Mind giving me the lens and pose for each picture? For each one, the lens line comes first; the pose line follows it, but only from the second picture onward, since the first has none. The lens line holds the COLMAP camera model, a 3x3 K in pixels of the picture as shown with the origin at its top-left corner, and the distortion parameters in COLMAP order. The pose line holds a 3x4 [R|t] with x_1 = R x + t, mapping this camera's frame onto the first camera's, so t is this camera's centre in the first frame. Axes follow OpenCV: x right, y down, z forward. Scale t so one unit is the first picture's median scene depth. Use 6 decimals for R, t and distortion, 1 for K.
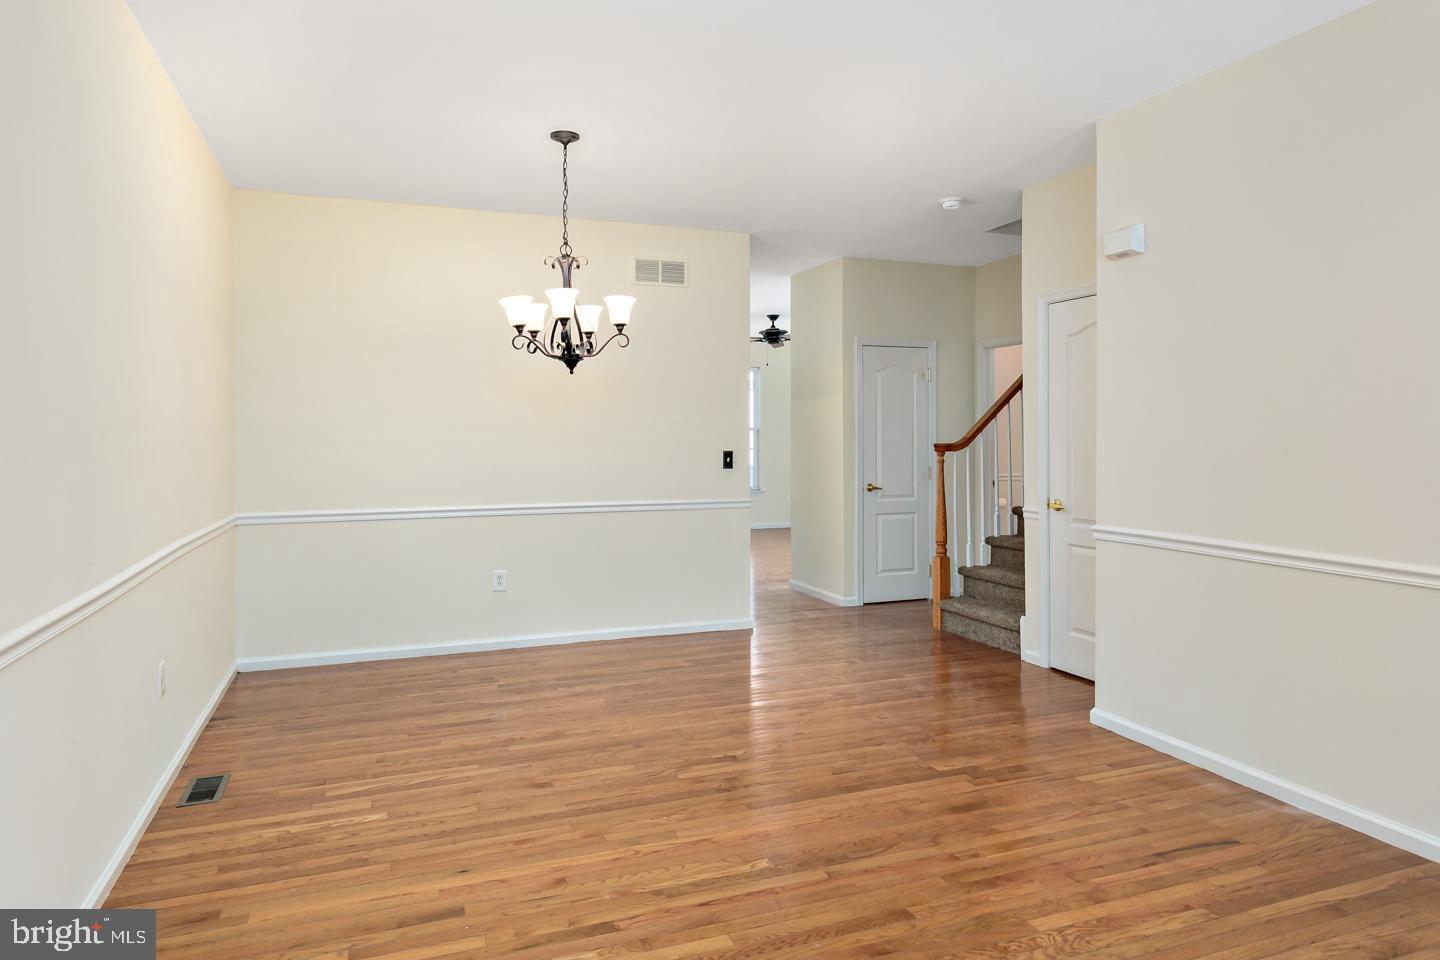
lens RADIAL K [[906.9, 0, 704.5], [0, 906.9, 442.1], [0, 0, 1]] dist [0.008832, -0.001738]
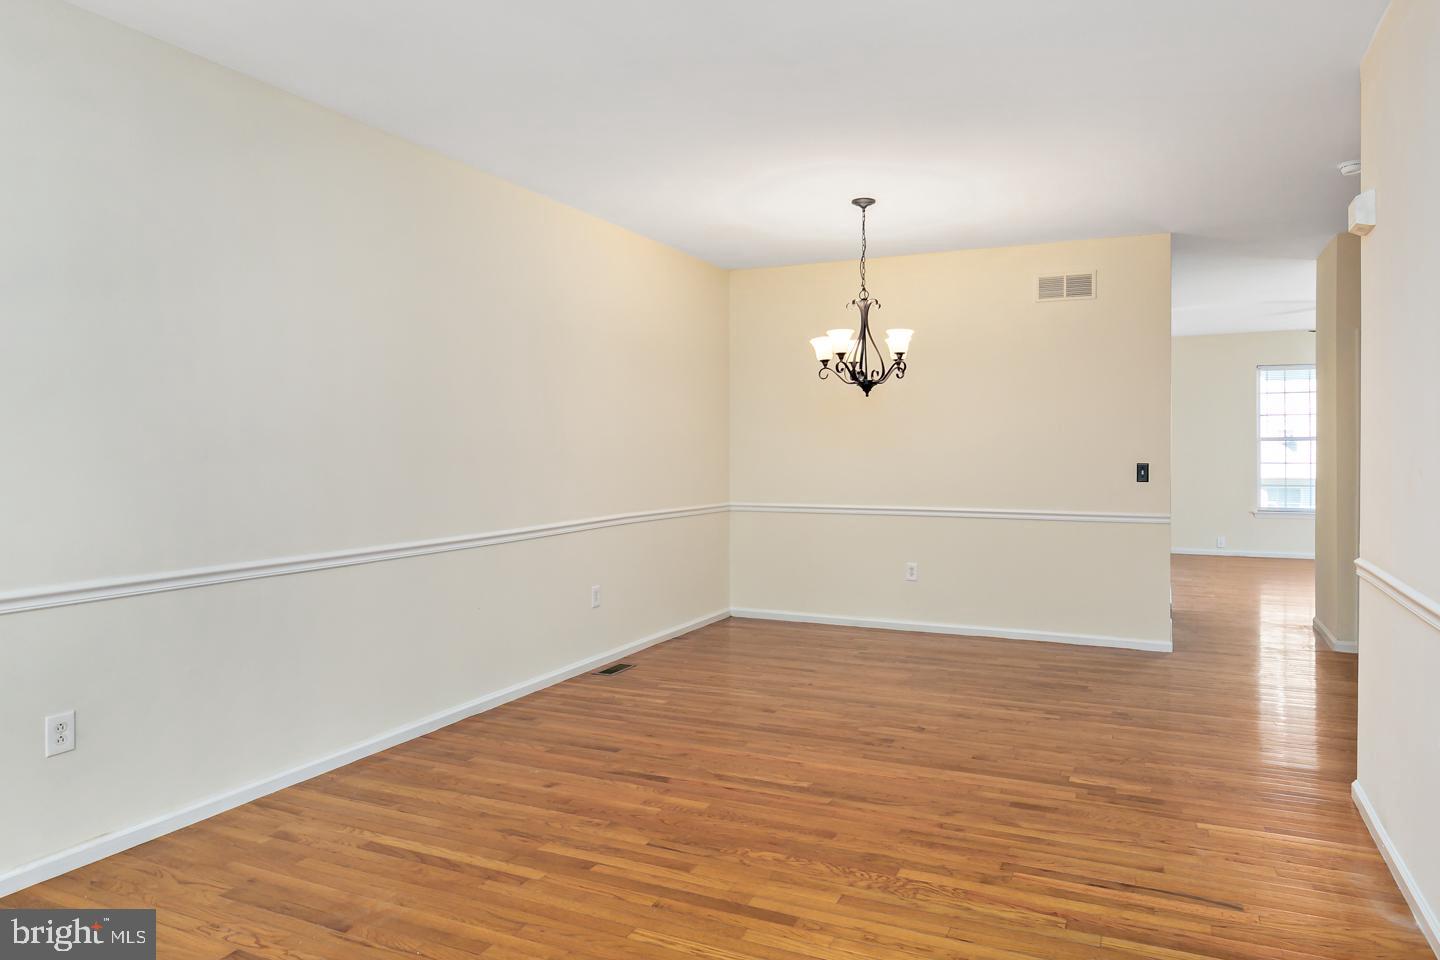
lens RADIAL K [[924.7, 0, 743.2], [0, 924.7, 453.7], [0, 0, 1]] dist [0.001660, -0.002879]
pose [[0.705565, 0.007919, -0.708601, 0.734881], [-0.005804, 0.999969, 0.005395, -0.006035], [0.708621, 0.000306, 0.705589, 0.016330]]
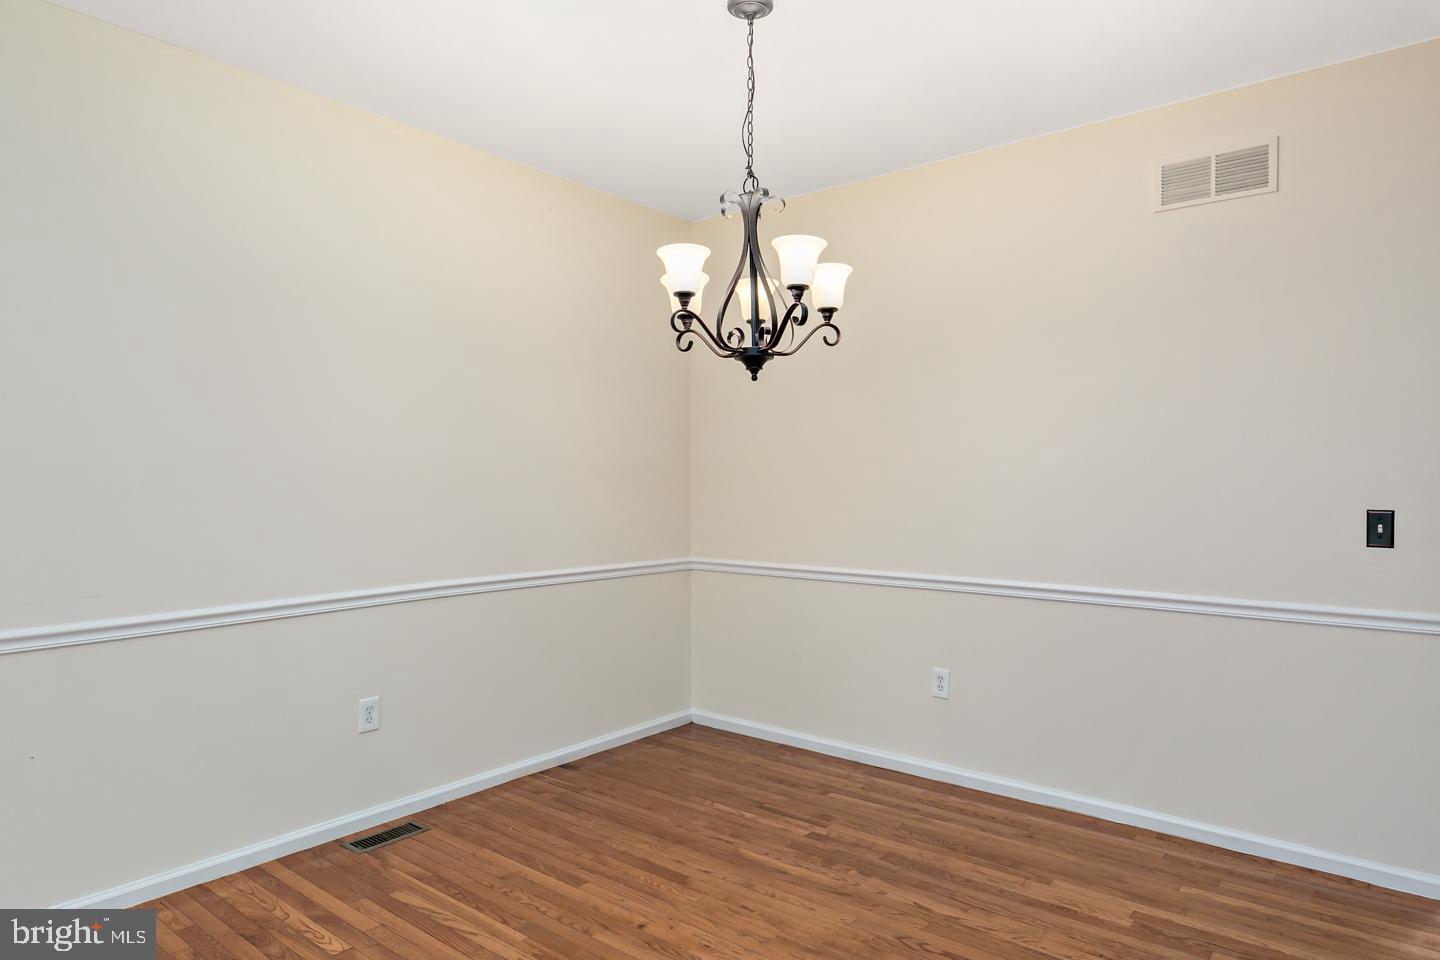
lens RADIAL K [[876.1, 0, 715.7], [0, 876.1, 484.2], [0, 0, 1]] dist [0.005415, -0.002158]
pose [[0.500393, 0.009933, -0.865741, 0.438585], [-0.005450, 0.999951, 0.008323, -0.010473], [0.865781, 0.000553, 0.500423, 0.810229]]
